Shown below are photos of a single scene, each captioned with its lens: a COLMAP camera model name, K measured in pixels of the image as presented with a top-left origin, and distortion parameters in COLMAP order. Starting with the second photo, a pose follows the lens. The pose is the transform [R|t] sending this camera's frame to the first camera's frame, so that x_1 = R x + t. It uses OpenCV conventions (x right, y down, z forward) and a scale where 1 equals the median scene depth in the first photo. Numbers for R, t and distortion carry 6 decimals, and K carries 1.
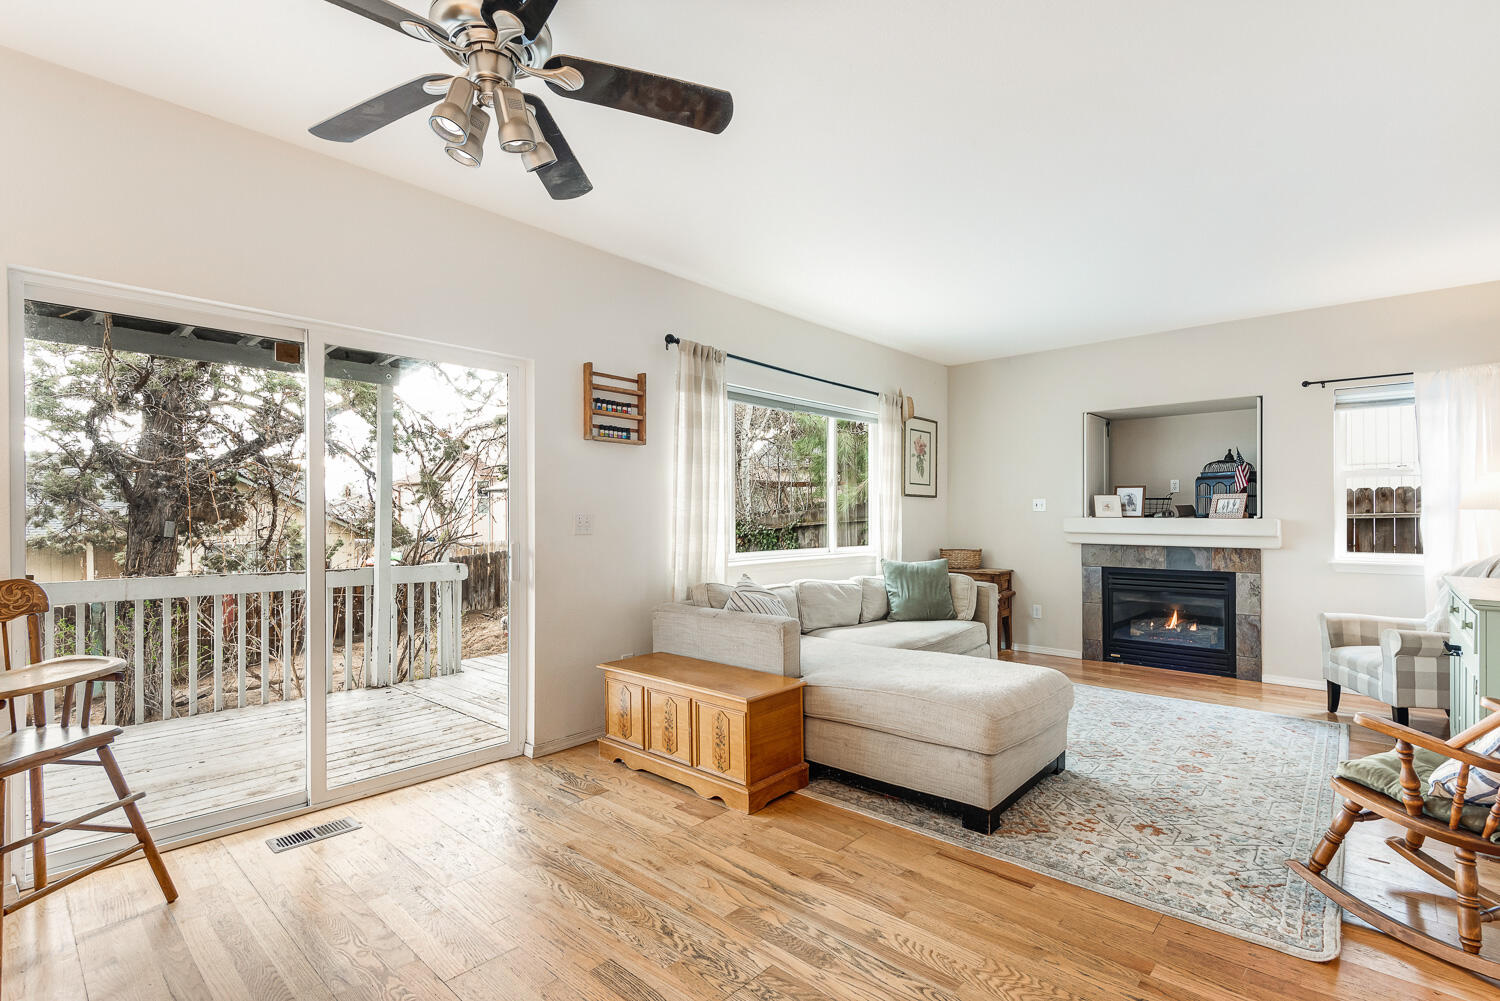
lens RADIAL K [[702.1, 0, 747.2], [0, 702.1, 513.4], [0, 0, 1]] dist [0.012996, -0.009146]
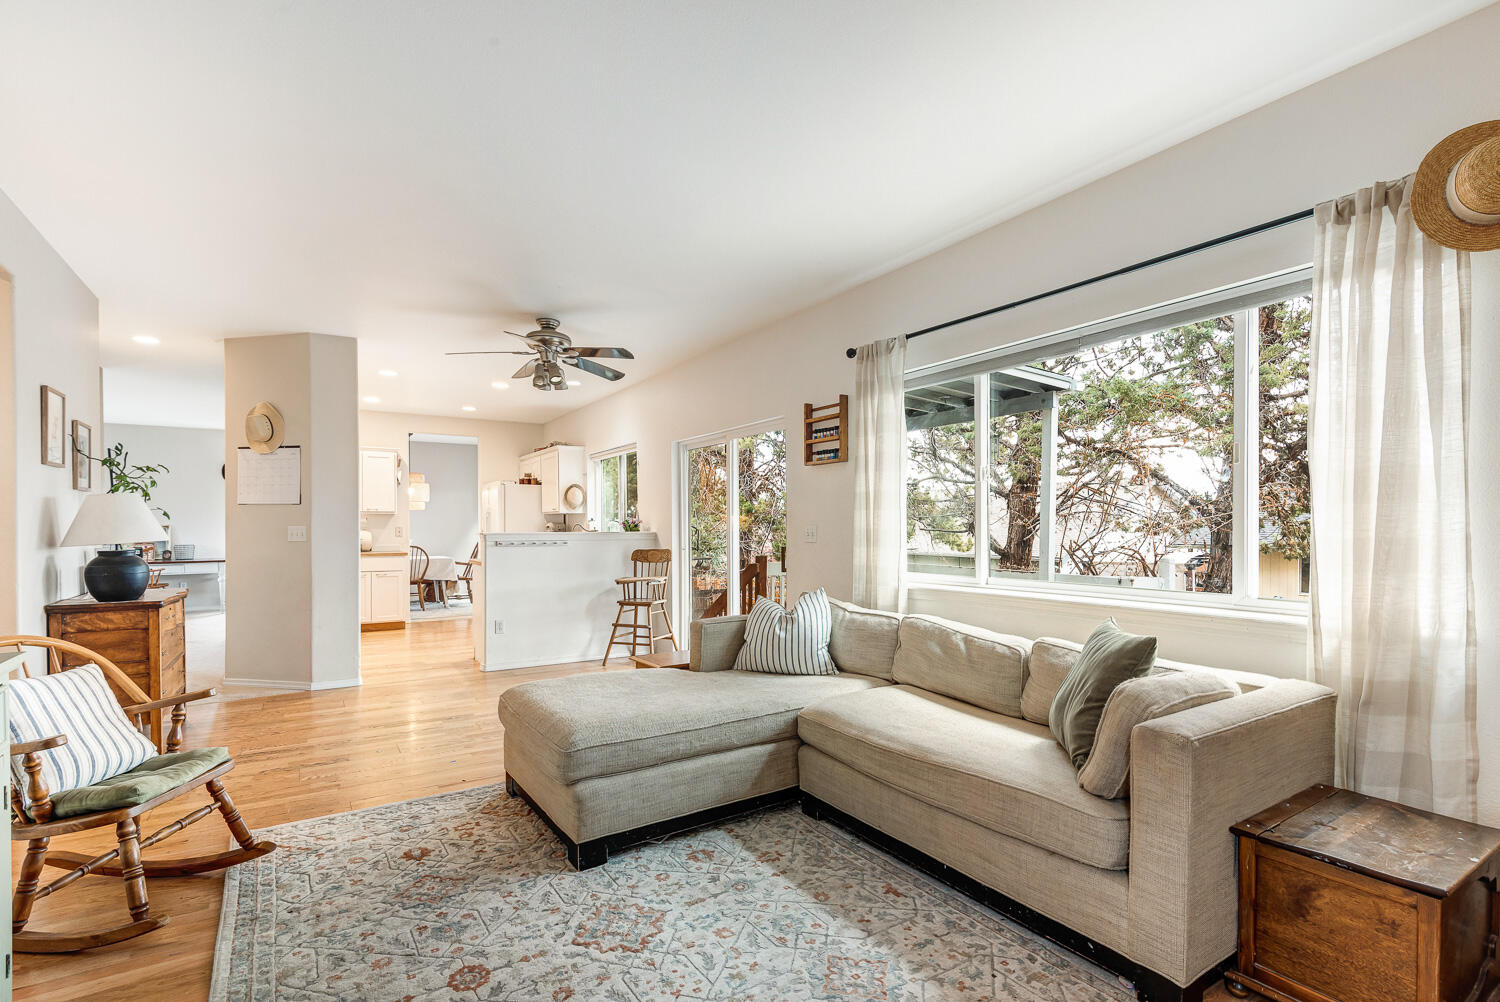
lens RADIAL K [[702.1, 0, 752.0], [0, 702.1, 532.0], [0, 0, 1]] dist [0.012996, -0.009146]
pose [[-0.261769, 0.007697, -0.965100, 0.757005], [0.007783, 0.999953, 0.005864, 0.002861], [0.965099, -0.005976, -0.261816, 0.933356]]
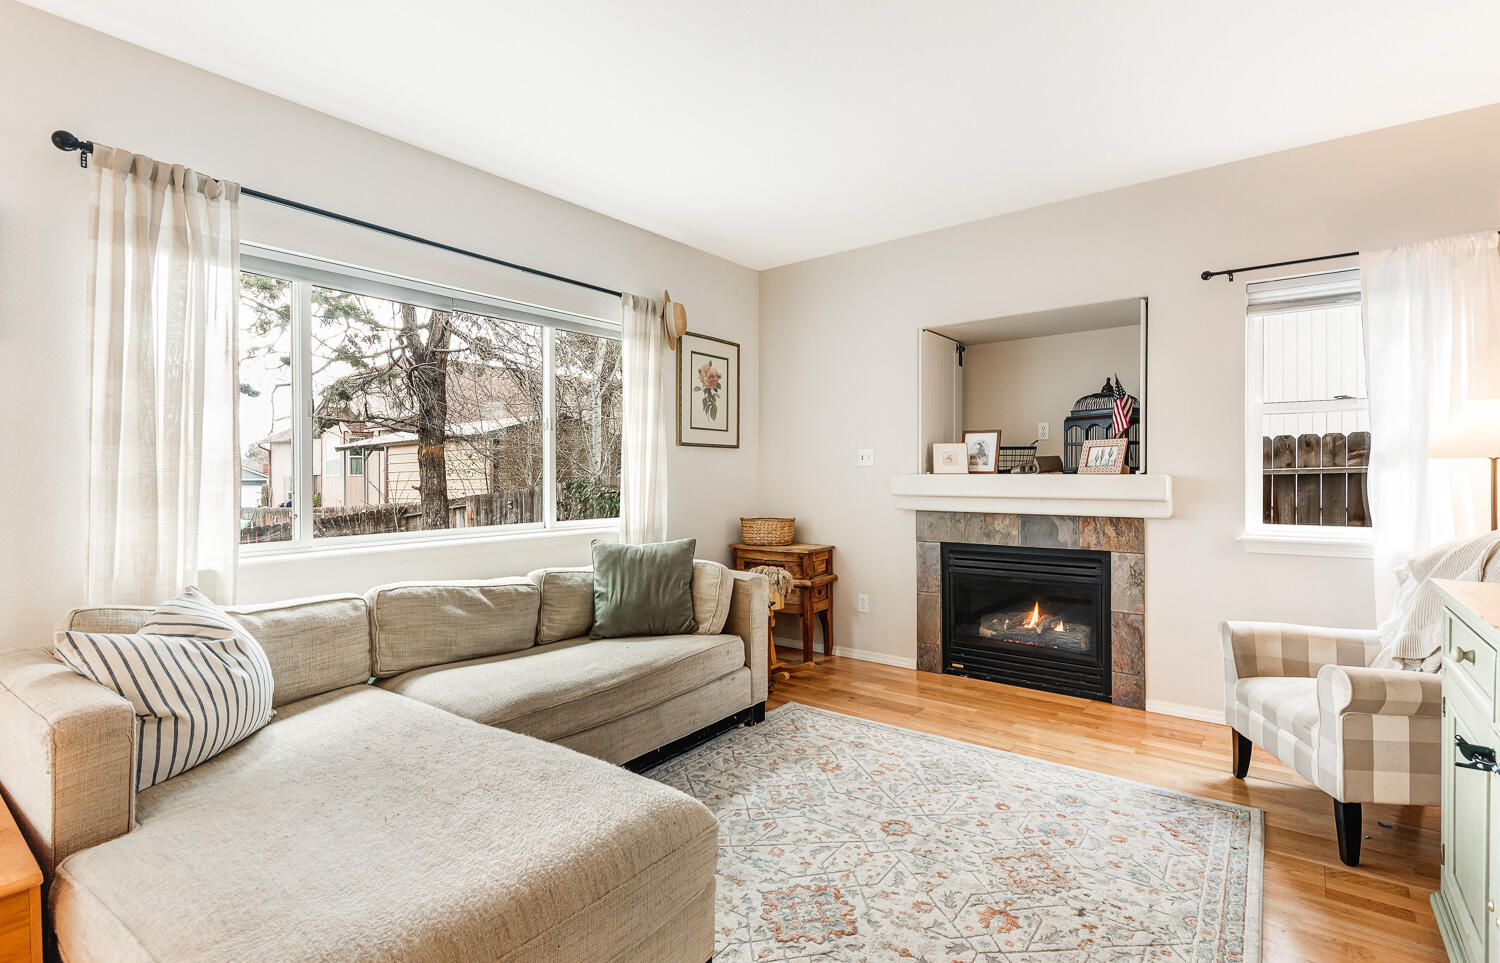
lens RADIAL K [[723.9, 0, 740.8], [0, 723.9, 480.3], [0, 0, 1]] dist [0.021490, -0.007837]
pose [[0.996583, -0.006370, 0.082350, 0.288043], [0.005348, 0.999906, 0.012632, 0.002042], [-0.082423, -0.012148, 0.996523, 0.335872]]
